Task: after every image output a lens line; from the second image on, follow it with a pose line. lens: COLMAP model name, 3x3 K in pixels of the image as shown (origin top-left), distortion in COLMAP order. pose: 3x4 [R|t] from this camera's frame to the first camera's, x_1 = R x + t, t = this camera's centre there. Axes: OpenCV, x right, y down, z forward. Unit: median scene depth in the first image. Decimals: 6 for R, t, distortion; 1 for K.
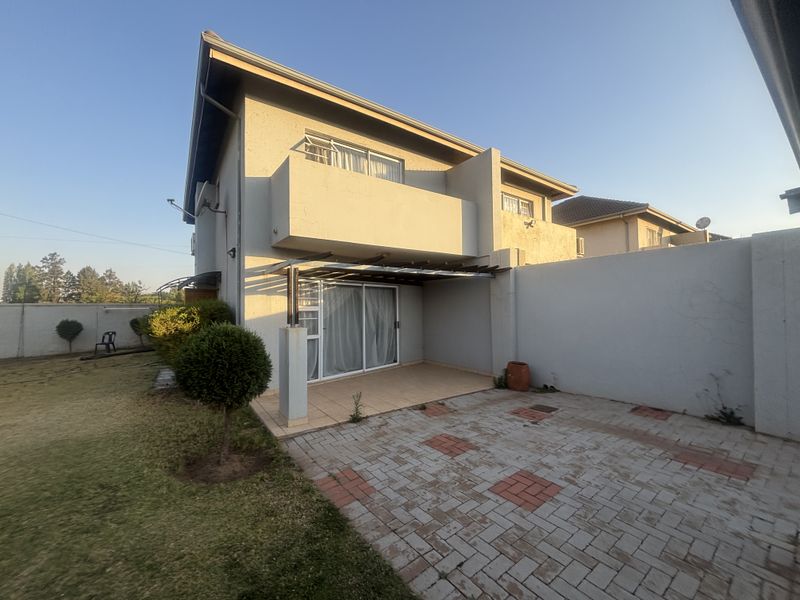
lens RADIAL K [[319.2, 0, 400.0], [0, 319.2, 300.0], [0, 0, 1]] dist [0.000487, -0.000291]
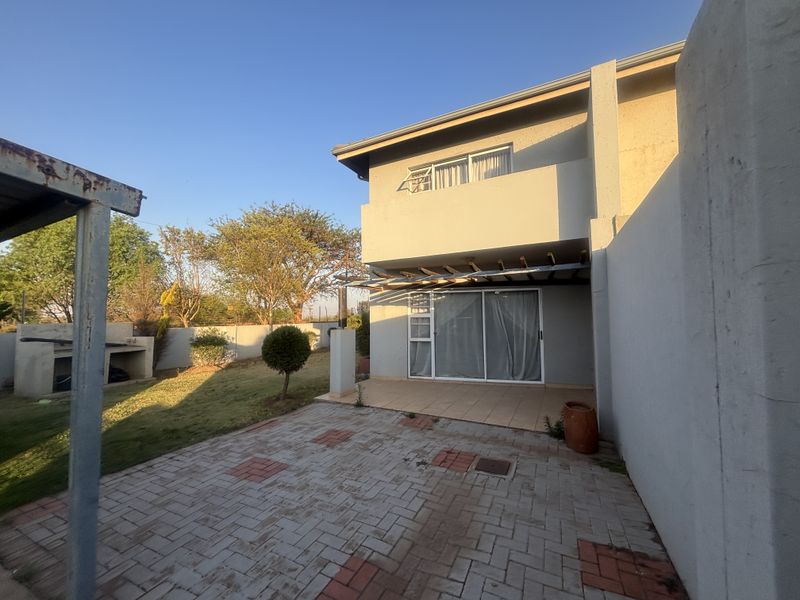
lens RADIAL K [[319.2, 0, 400.0], [0, 319.2, 300.0], [0, 0, 1]] dist [0.000487, -0.000291]
pose [[0.466625, -0.037063, -0.883679, 1.105541], [0.028218, 0.999237, -0.027009, -0.000642], [0.884005, -0.012333, 0.467314, 0.583693]]
